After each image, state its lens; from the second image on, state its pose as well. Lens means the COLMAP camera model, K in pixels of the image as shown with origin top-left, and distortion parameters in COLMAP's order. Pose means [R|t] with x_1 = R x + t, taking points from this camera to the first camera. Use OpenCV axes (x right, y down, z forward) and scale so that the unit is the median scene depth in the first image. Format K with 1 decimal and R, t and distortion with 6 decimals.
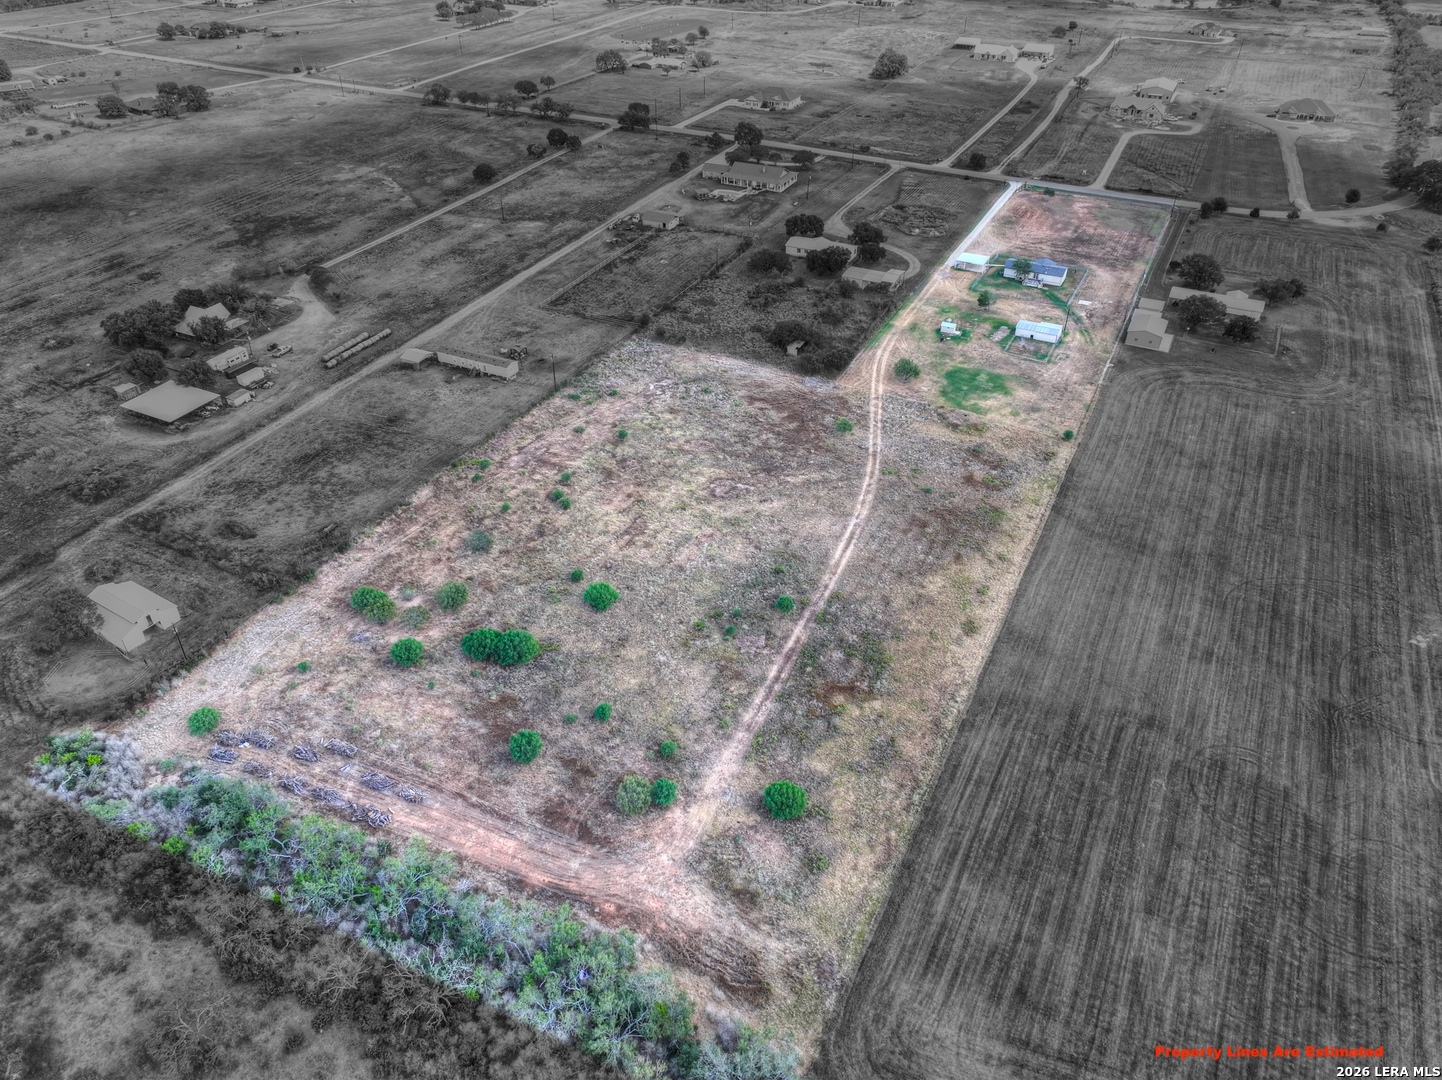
lens RADIAL K [[1014.7, 0, 718.9], [0, 1014.7, 536.8], [0, 0, 1]] dist [-0.004189, 0.020342]
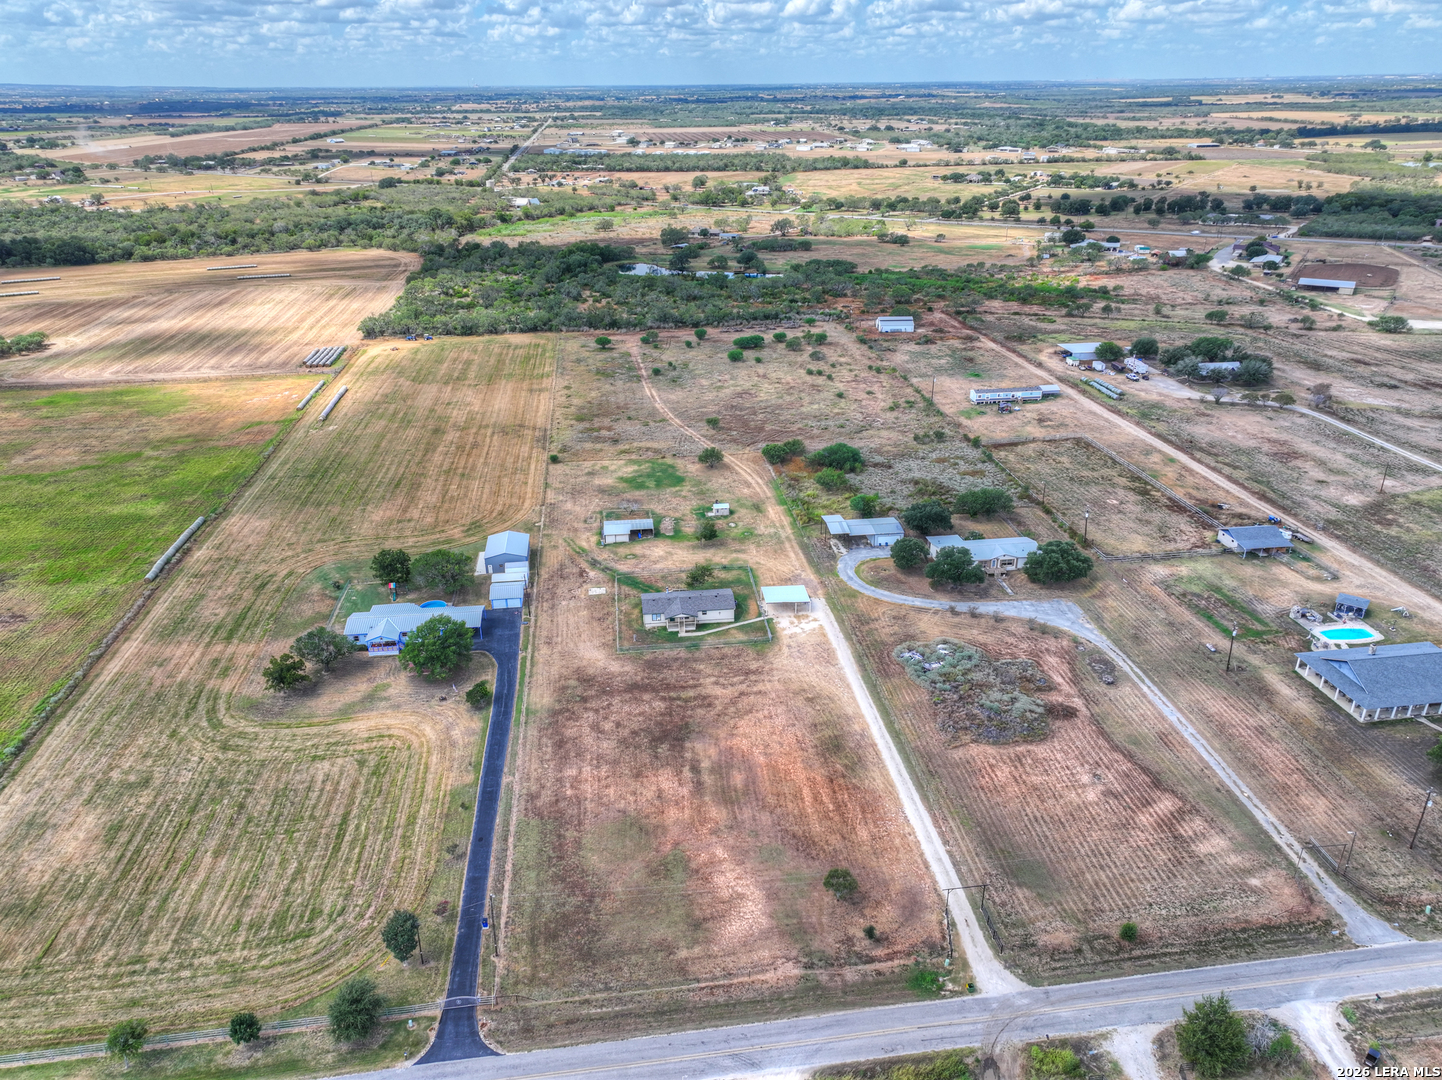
lens RADIAL K [[1014.7, 0, 718.9], [0, 1014.7, 536.8], [0, 0, 1]] dist [-0.004189, 0.020342]
pose [[-0.834144, 0.235079, -0.498940, 0.752421], [-0.314837, 0.539813, 0.780692, -0.983268], [0.452858, 0.808295, -0.376270, 1.514956]]
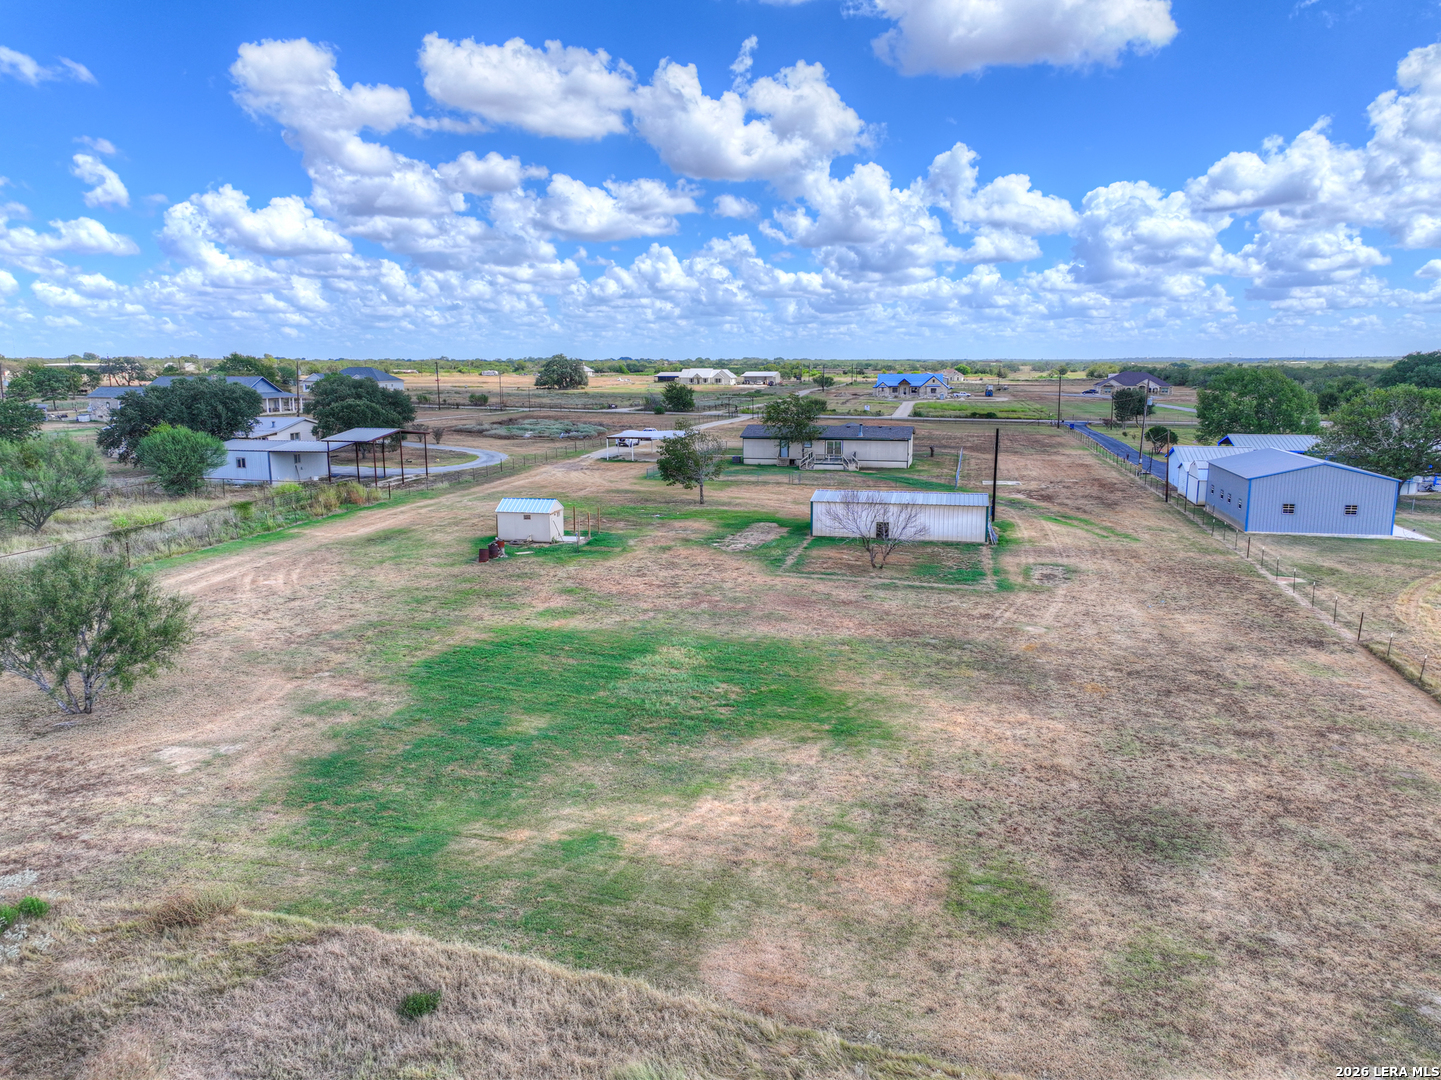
lens RADIAL K [[1014.0, 0, 718.4], [0, 1014.0, 536.8], [0, 0, 1]] dist [-0.004189, 0.020342]
pose [[0.972635, -0.037373, 0.229313, 0.241985], [0.134155, 0.896158, -0.422969, -0.113446], [-0.189693, 0.442158, 0.876649, 0.892095]]
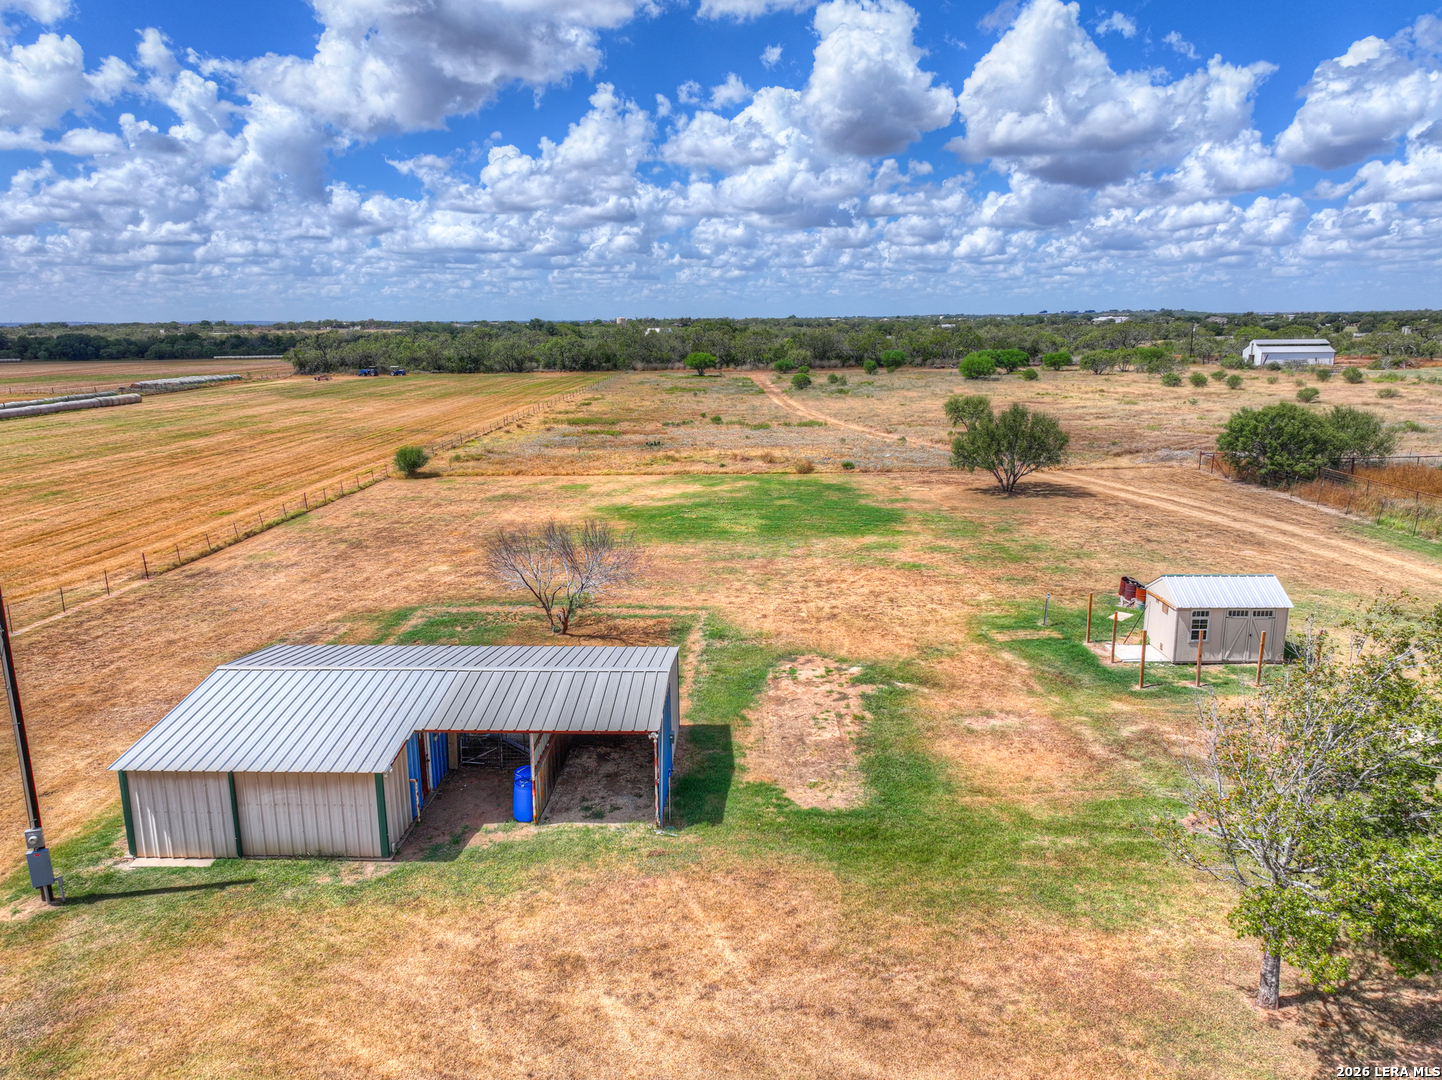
lens RADIAL K [[1012.4, 0, 698.3], [0, 1012.4, 539.8], [0, 0, 1]] dist [-0.001131, 0.001187]
pose [[-0.914876, 0.100244, -0.391093, 0.366309], [-0.223749, 0.680431, 0.697818, -0.315978], [0.336064, 0.725924, -0.600080, 1.173735]]
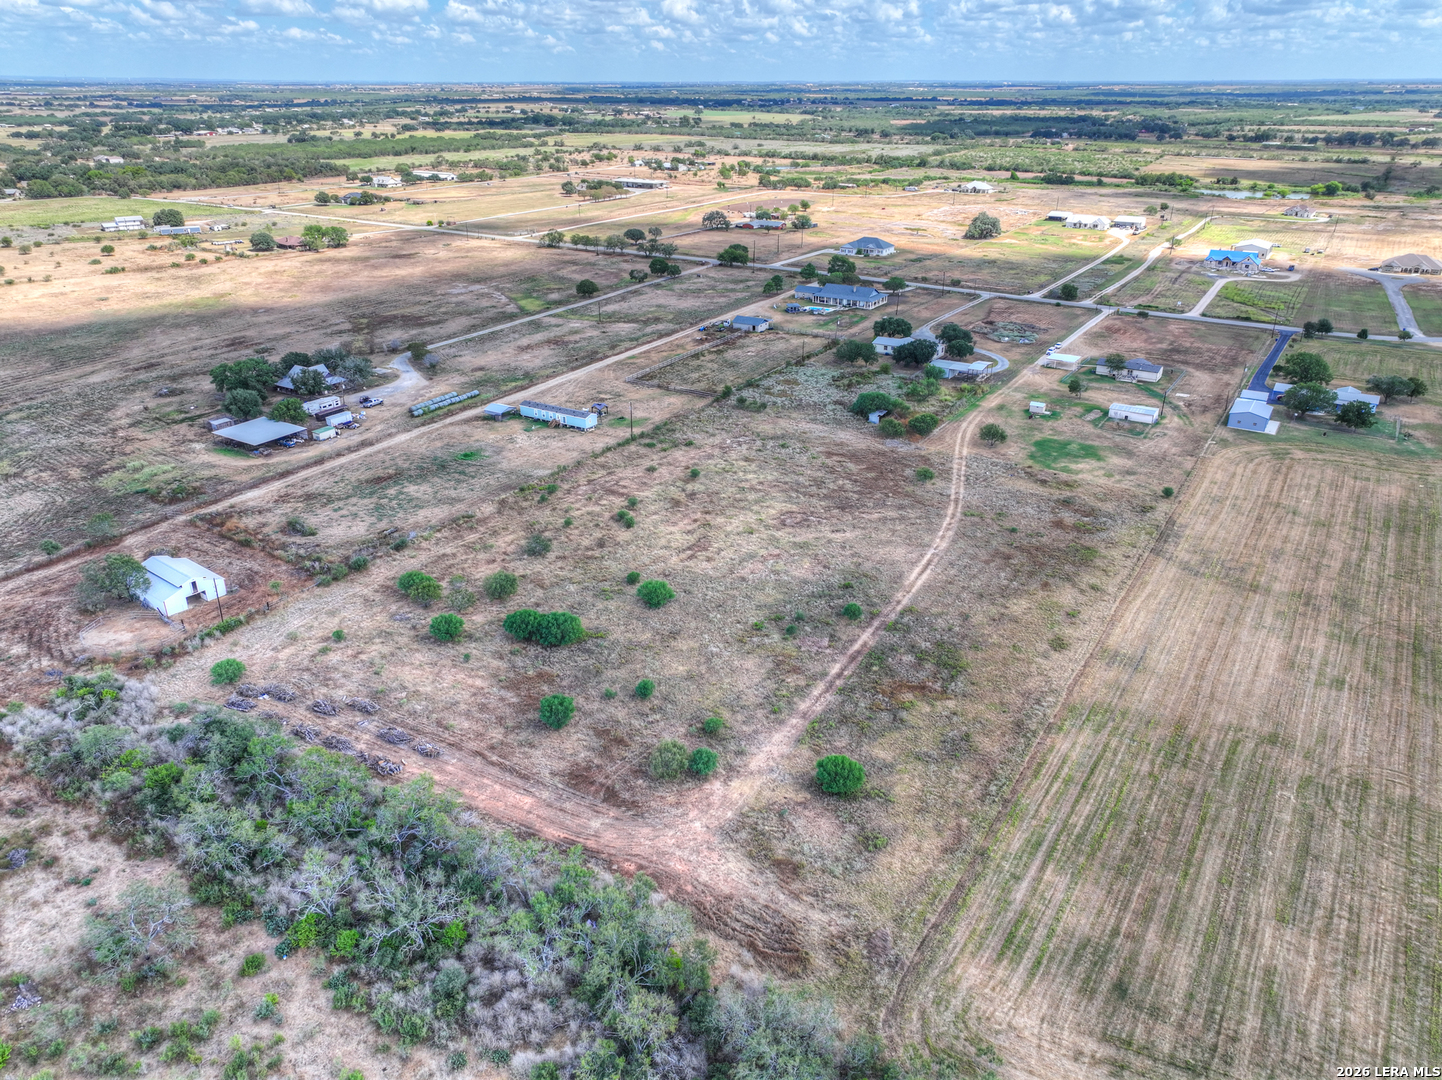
lens RADIAL K [[1014.7, 0, 718.9], [0, 1014.7, 536.8], [0, 0, 1]] dist [-0.004189, 0.020342]
pose [[0.994813, 0.042704, -0.092322, 0.019703], [-0.060085, 0.979045, -0.194577, 0.137808], [0.082079, 0.199115, 0.976533, 0.056570]]
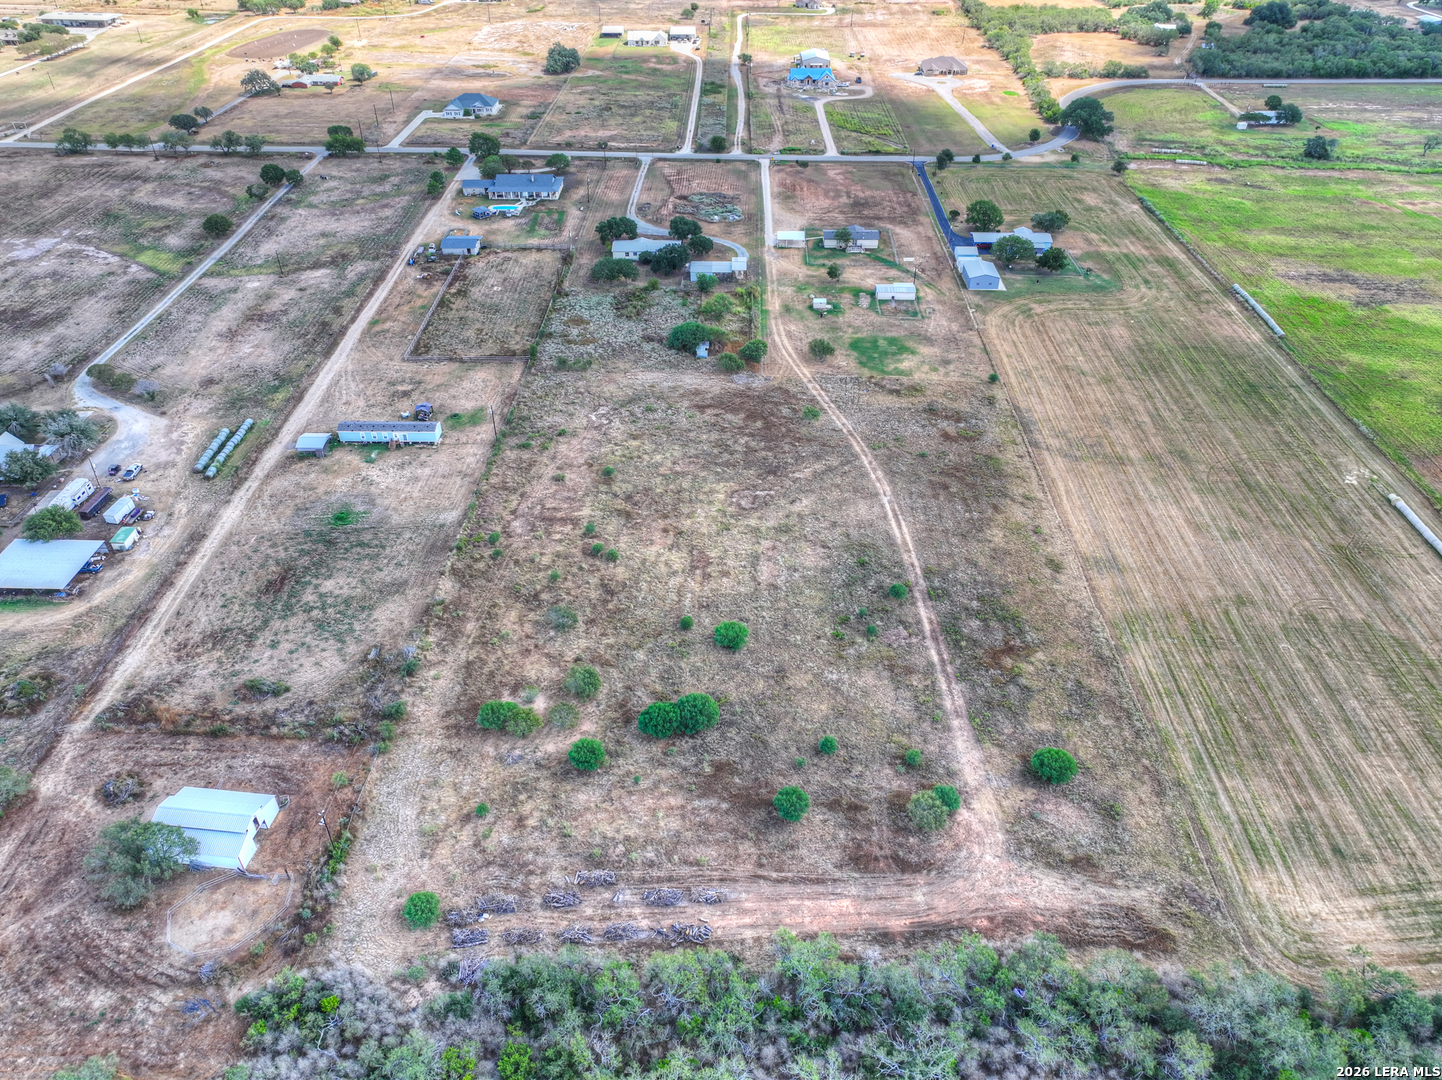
lens RADIAL K [[1014.7, 0, 718.9], [0, 1014.7, 536.8], [0, 0, 1]] dist [-0.004189, 0.020342]
pose [[0.905679, -0.251978, 0.340957, -0.316339], [0.249338, 0.967002, 0.052331, -0.061896], [-0.342893, 0.037618, 0.938621, 0.079207]]
